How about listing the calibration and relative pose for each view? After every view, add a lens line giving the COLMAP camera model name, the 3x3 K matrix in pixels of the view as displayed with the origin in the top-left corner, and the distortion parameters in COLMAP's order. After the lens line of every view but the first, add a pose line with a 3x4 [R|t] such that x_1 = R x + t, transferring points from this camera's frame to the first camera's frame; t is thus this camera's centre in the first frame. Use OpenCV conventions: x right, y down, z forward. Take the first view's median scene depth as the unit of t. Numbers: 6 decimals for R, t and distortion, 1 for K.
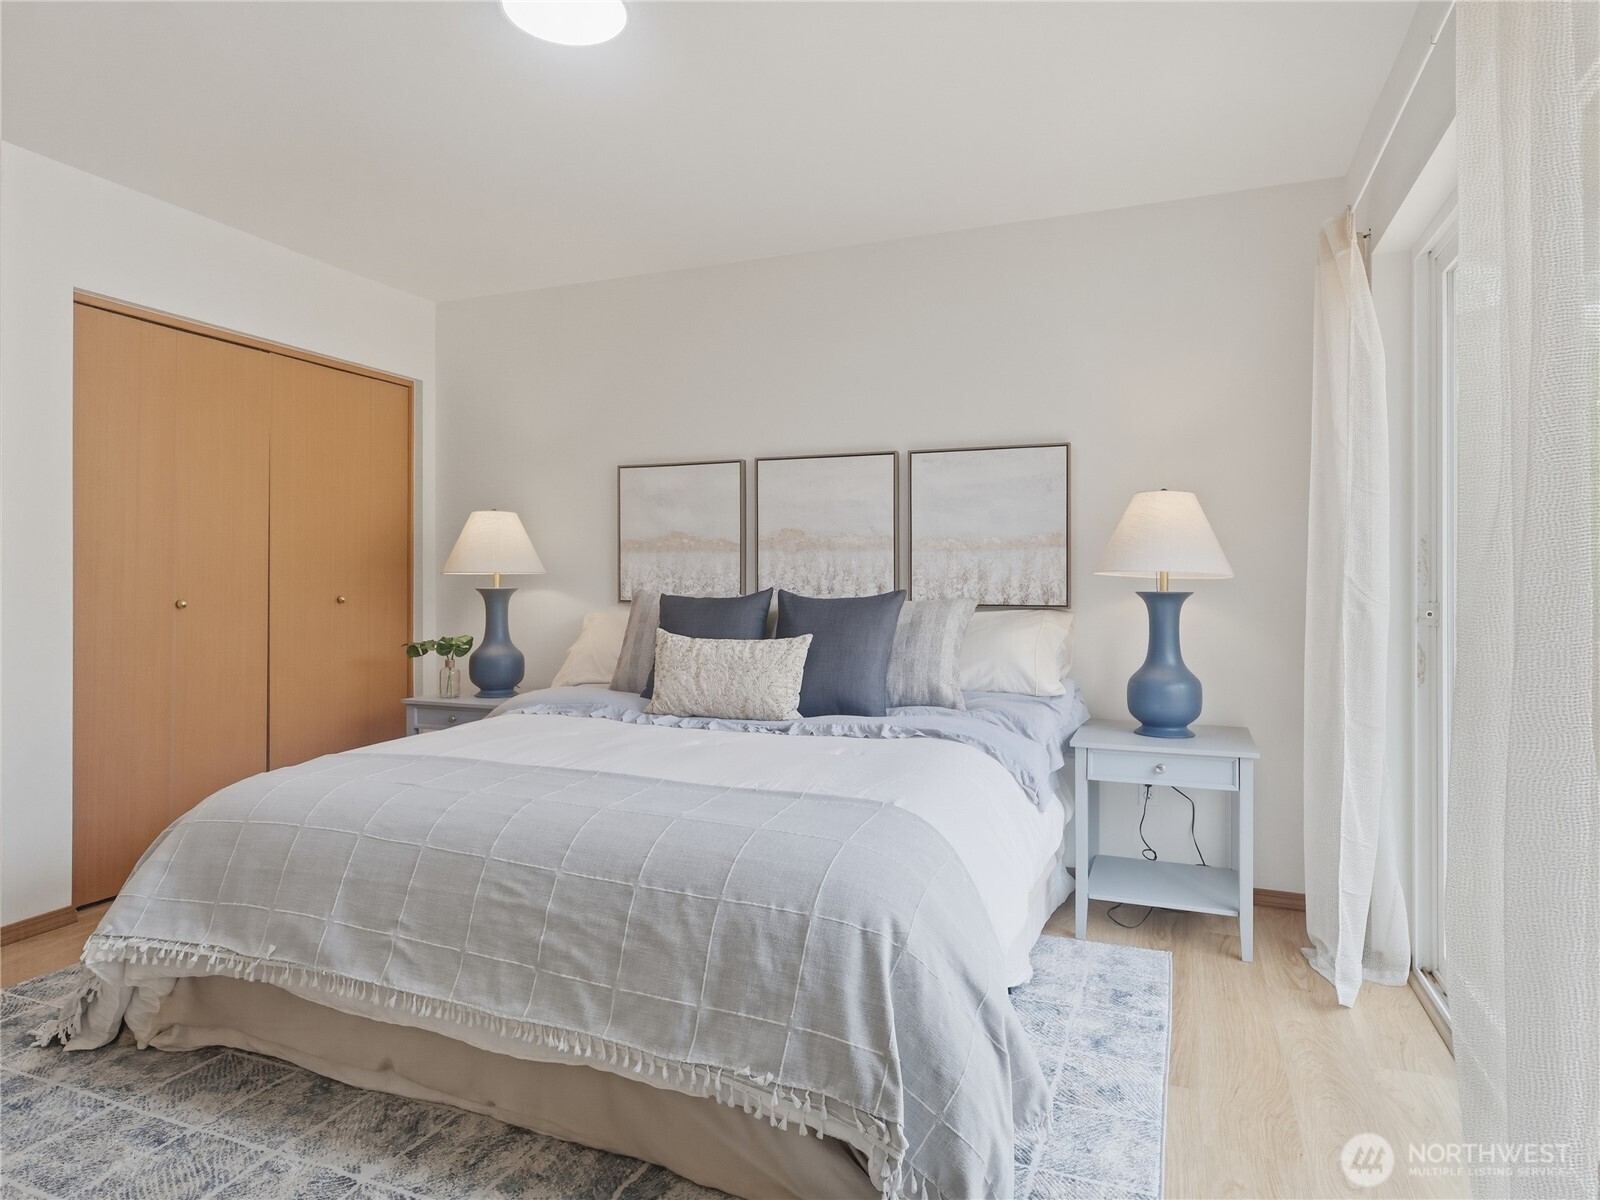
lens RADIAL K [[927.2, 0, 805.9], [0, 927.2, 584.6], [0, 0, 1]] dist [0.009851, -0.001321]
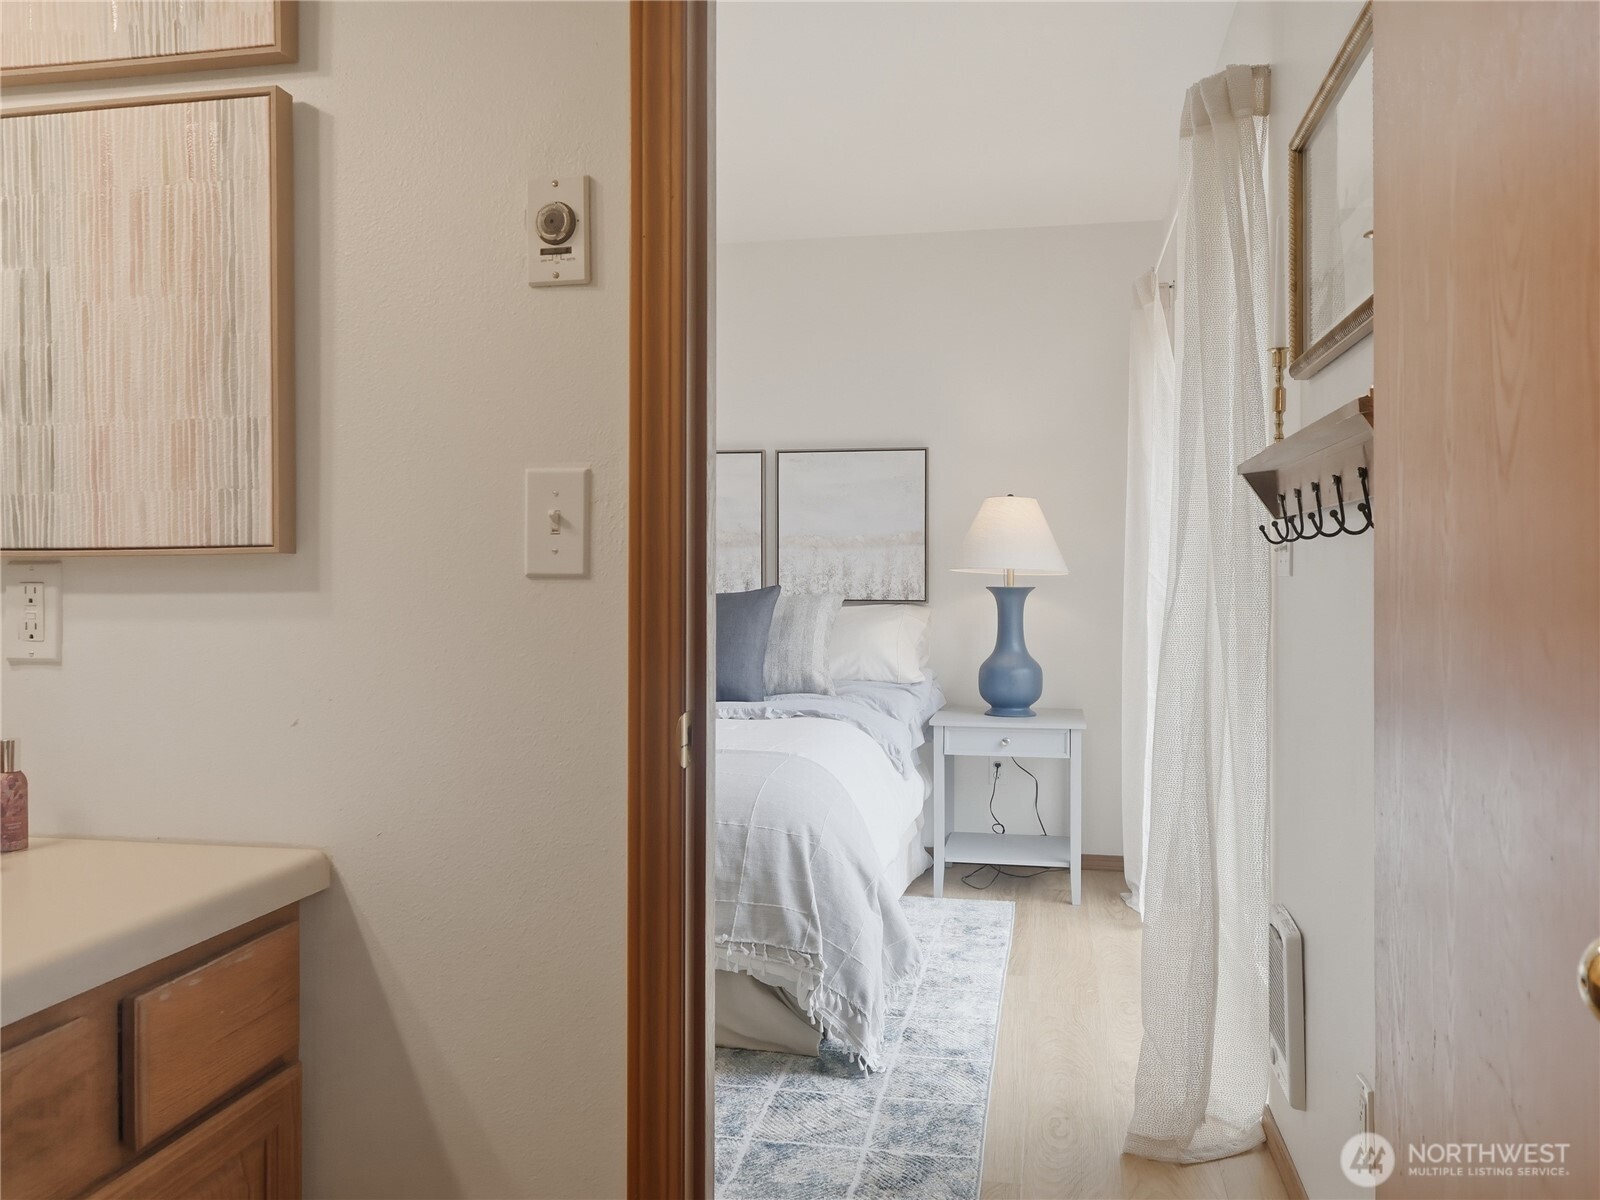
lens RADIAL K [[1216.7, 0, 783.7], [0, 1216.7, 588.5], [0, 0, 1]] dist [0.001487, 0.005789]
pose [[0.986105, -0.001689, 0.166112, -0.131506], [0.000646, 0.999980, 0.006328, 0.000248], [-0.166119, -0.006133, 0.986087, -0.414096]]
